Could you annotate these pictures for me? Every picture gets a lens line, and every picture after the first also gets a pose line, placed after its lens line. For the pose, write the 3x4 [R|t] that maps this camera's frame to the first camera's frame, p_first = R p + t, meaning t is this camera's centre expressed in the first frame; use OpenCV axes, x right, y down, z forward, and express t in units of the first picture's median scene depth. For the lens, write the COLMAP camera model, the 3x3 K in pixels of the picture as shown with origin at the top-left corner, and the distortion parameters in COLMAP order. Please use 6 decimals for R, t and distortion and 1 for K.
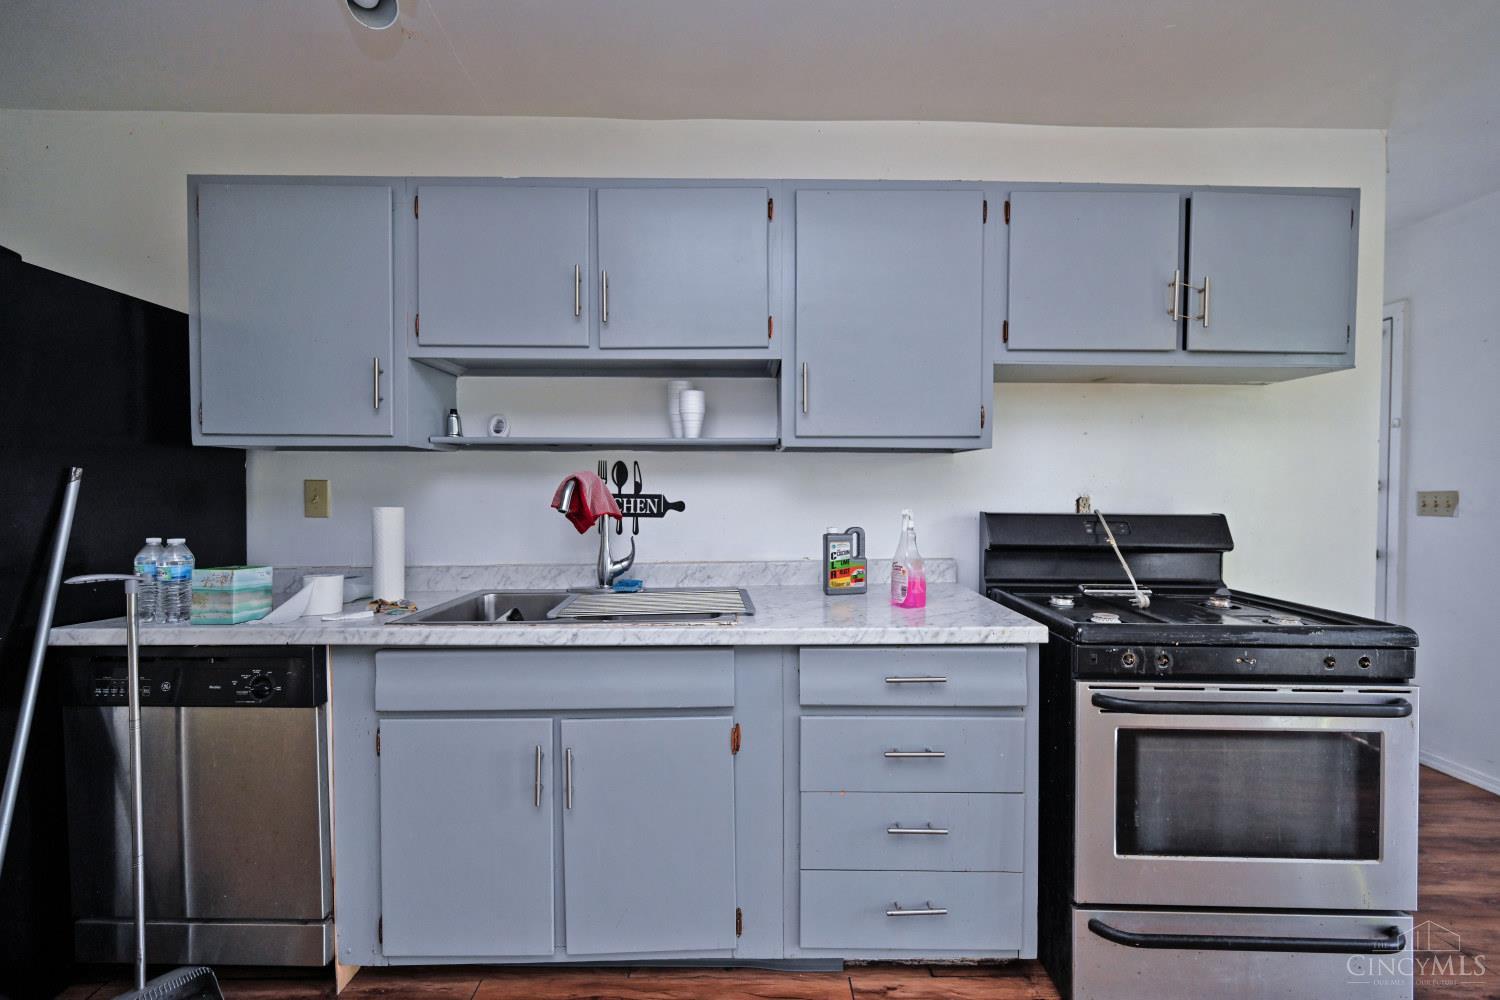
lens RADIAL K [[605.7, 0, 750.0], [0, 605.7, 500.0], [0, 0, 1]] dist [-0.001435, -0.000300]
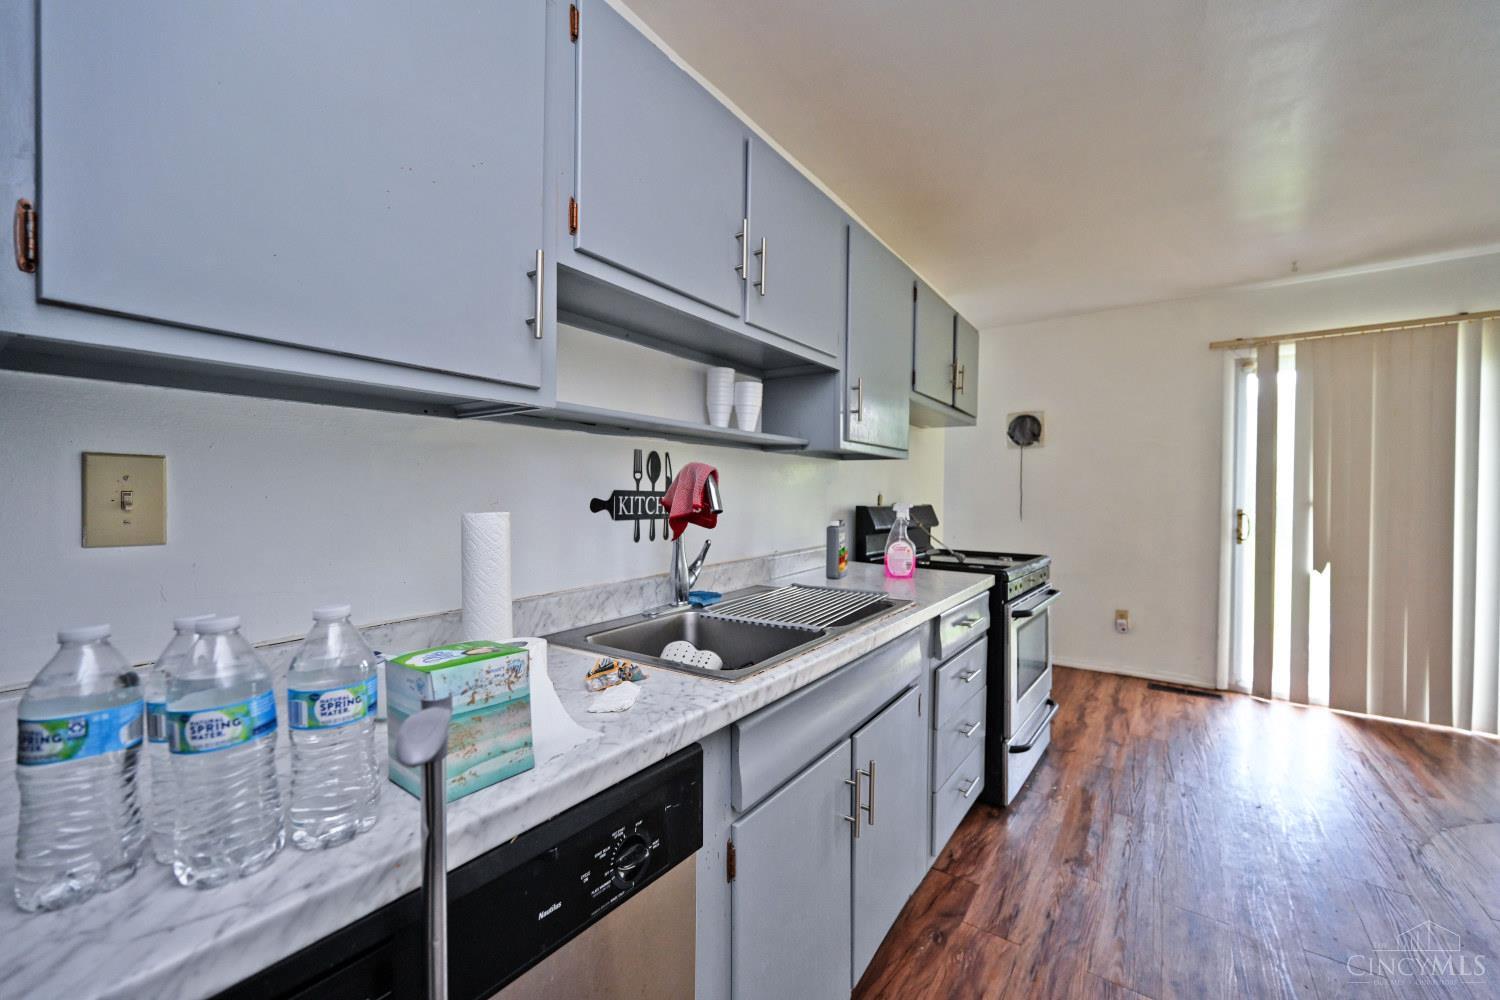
lens RADIAL K [[605.7, 0, 750.0], [0, 605.7, 500.0], [0, 0, 1]] dist [-0.001435, -0.000300]
pose [[0.566910, -0.007548, 0.823745, -0.826021], [0.009299, 0.999953, 0.002763, 0.000943], [-0.823727, 0.006093, 0.566954, 0.434575]]
